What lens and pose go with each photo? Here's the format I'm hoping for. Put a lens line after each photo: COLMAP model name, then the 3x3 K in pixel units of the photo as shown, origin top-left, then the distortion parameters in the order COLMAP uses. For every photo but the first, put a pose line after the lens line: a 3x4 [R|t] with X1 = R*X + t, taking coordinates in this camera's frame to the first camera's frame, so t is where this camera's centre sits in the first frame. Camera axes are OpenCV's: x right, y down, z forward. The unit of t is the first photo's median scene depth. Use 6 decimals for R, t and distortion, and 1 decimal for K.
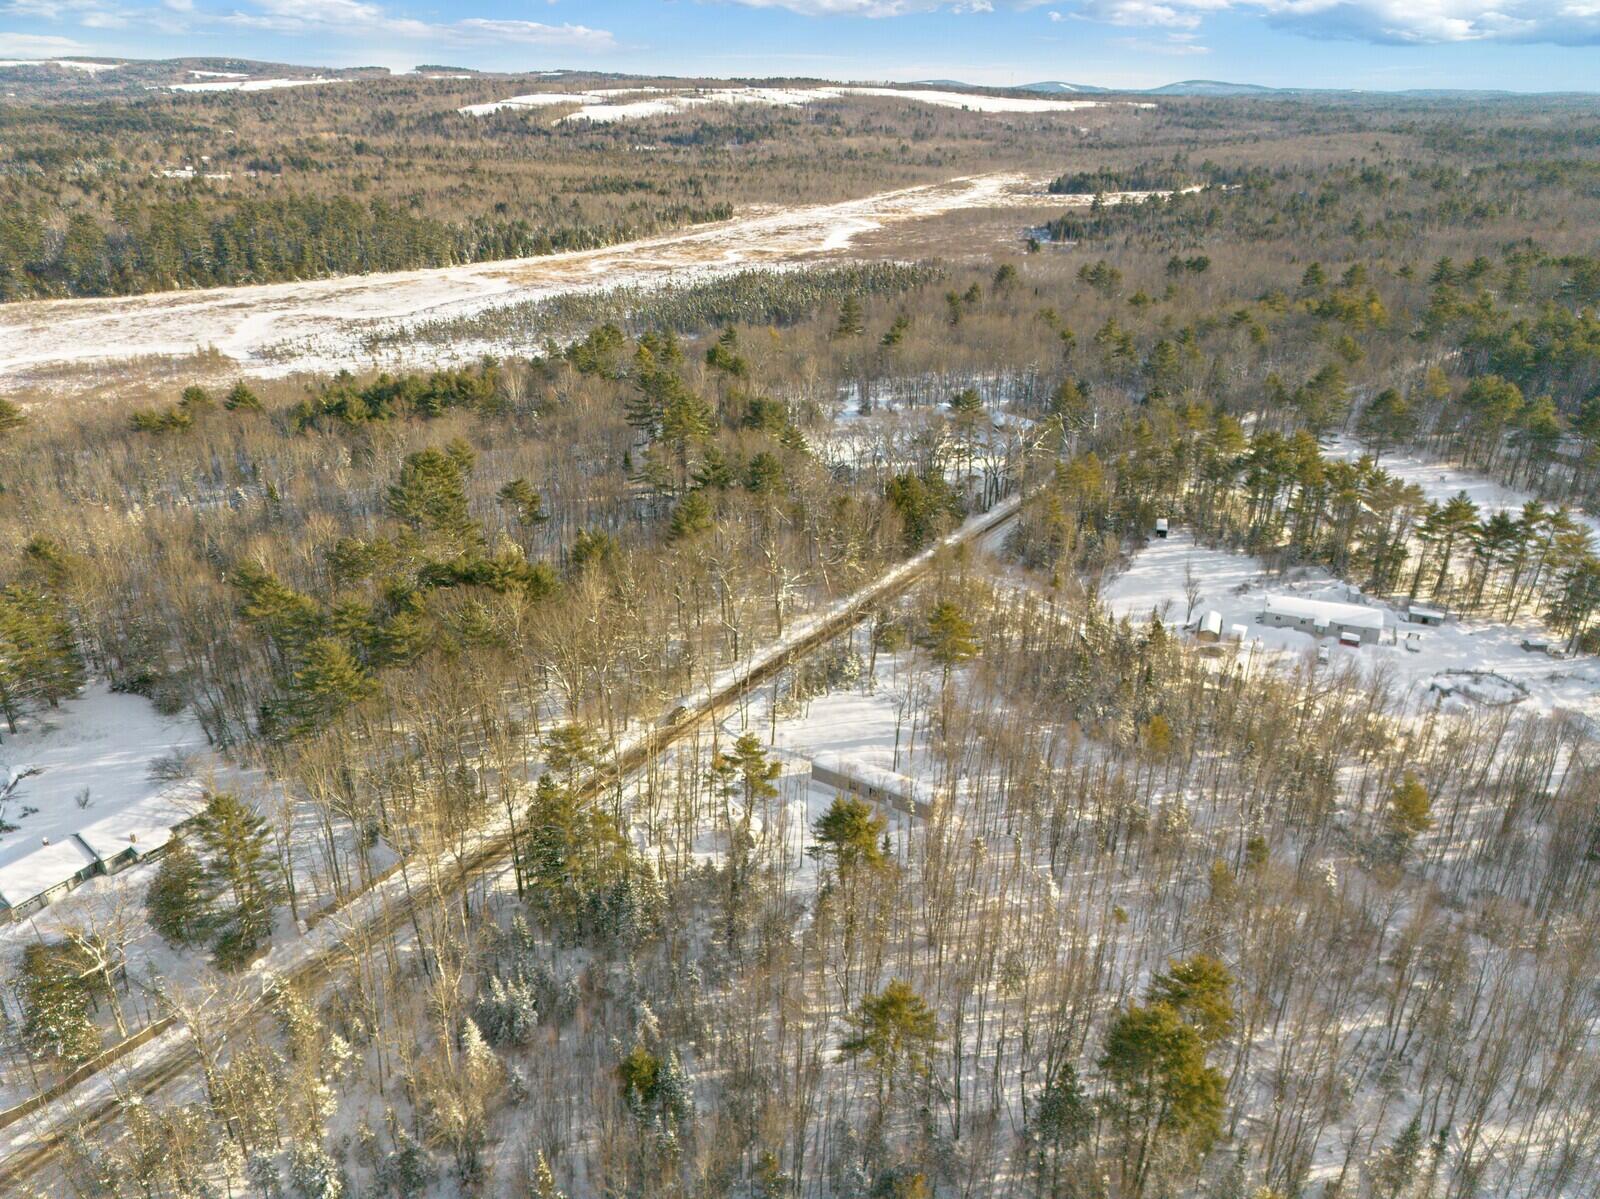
lens RADIAL K [[1109.7, 0, 803.2], [0, 1109.7, 599.5], [0, 0, 1]] dist [0.072300, -0.055148]
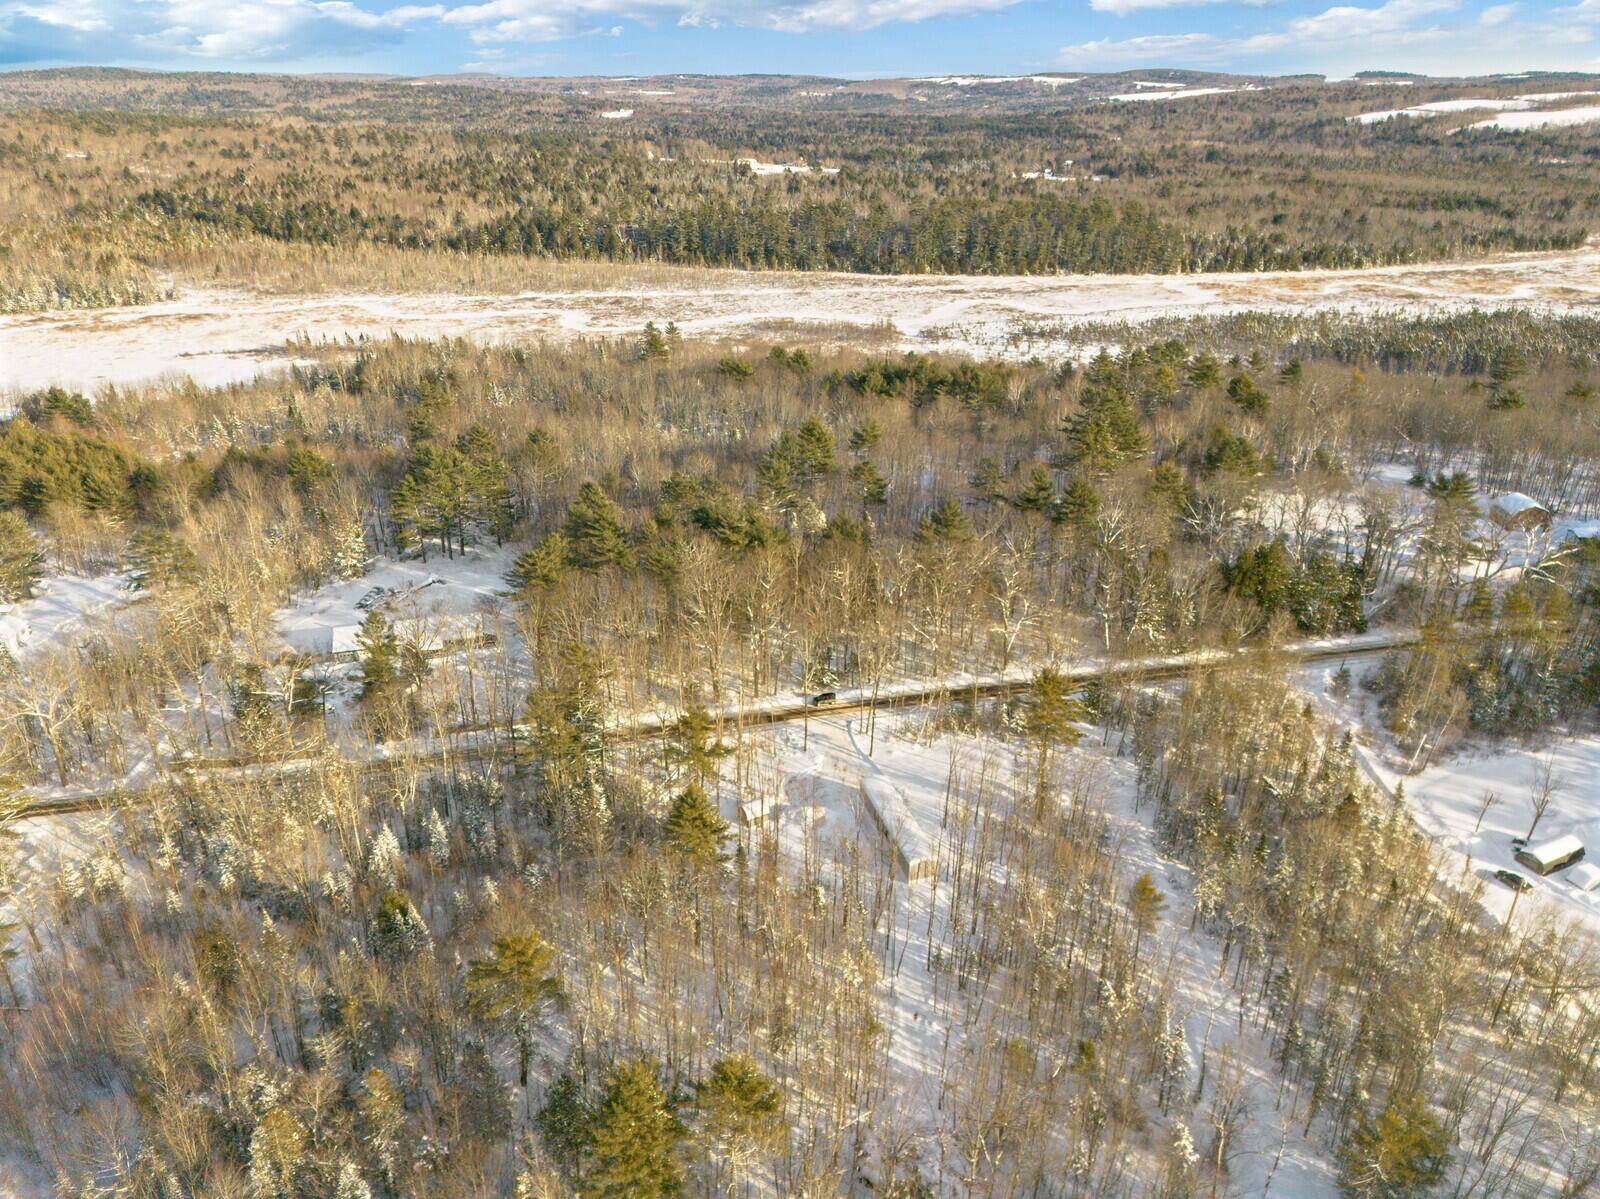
lens RADIAL K [[1109.5, 0, 802.9], [0, 1109.5, 597.5], [0, 0, 1]] dist [0.074501, -0.068157]
pose [[0.744619, 0.273966, -0.608675, 0.127851], [-0.278205, 0.956288, 0.090087, -0.020079], [0.606749, 0.102256, 0.788289, 0.043888]]
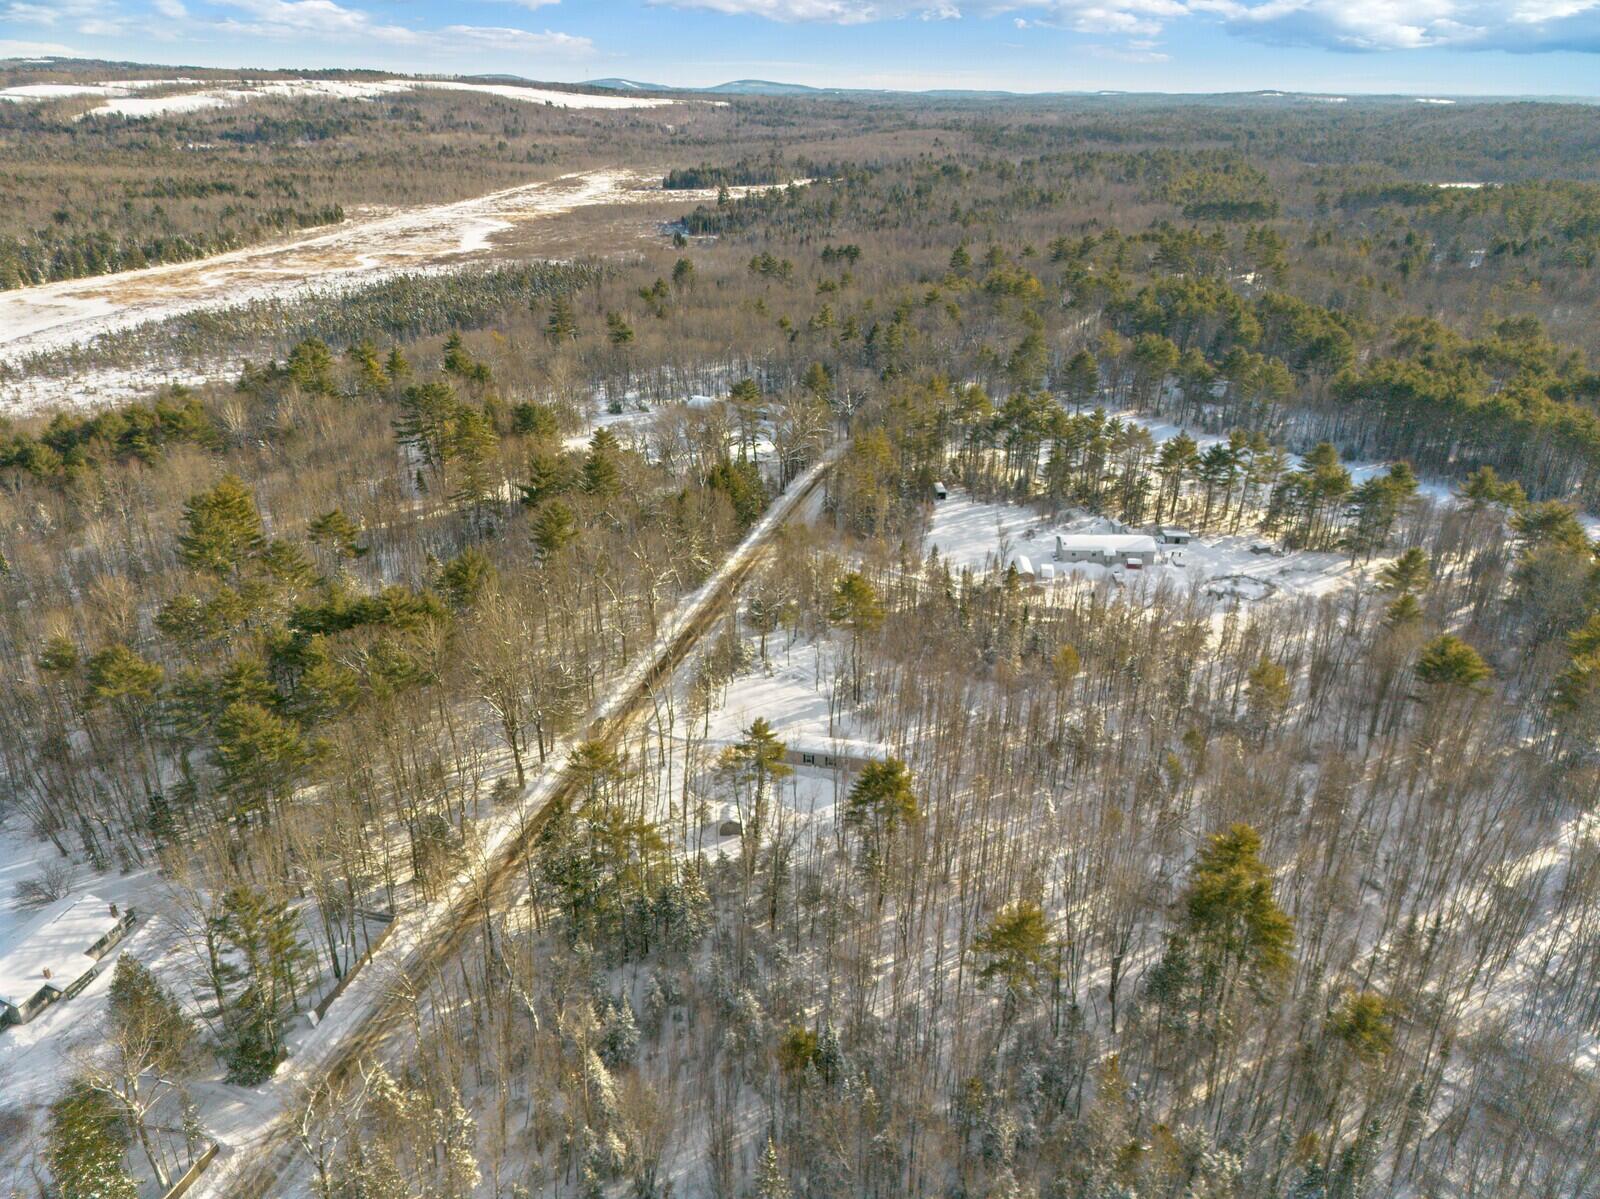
lens RADIAL K [[1109.7, 0, 803.2], [0, 1109.7, 599.5], [0, 0, 1]] dist [0.072300, -0.055148]
pose [[0.938868, -0.141544, 0.313835, -0.063944], [0.140702, 0.989725, 0.025458, -0.001724], [-0.314214, 0.020255, 0.949136, 0.002683]]
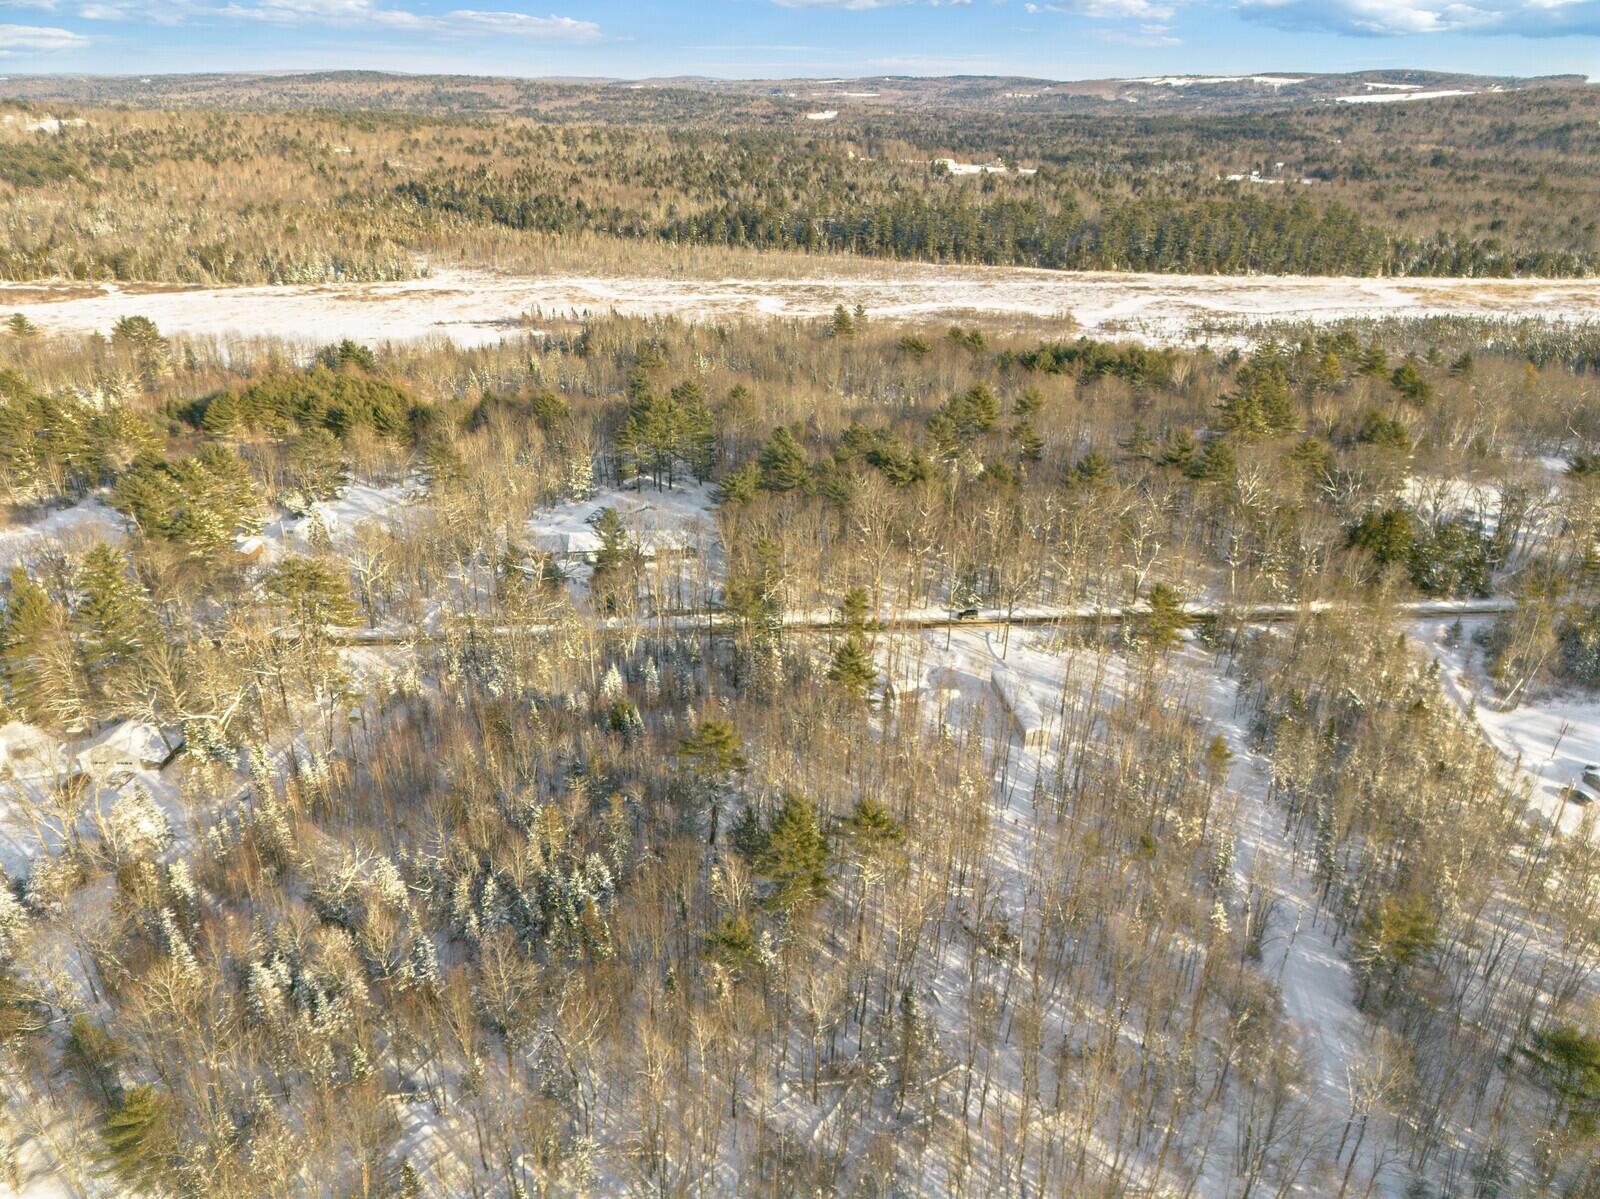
lens RADIAL K [[1109.5, 0, 802.9], [0, 1109.5, 597.5], [0, 0, 1]] dist [0.074501, -0.068157]
pose [[0.624370, 0.321319, -0.711980, 0.168465], [-0.328039, 0.935065, 0.134326, -0.004326], [0.708910, 0.149688, 0.689232, 0.010952]]
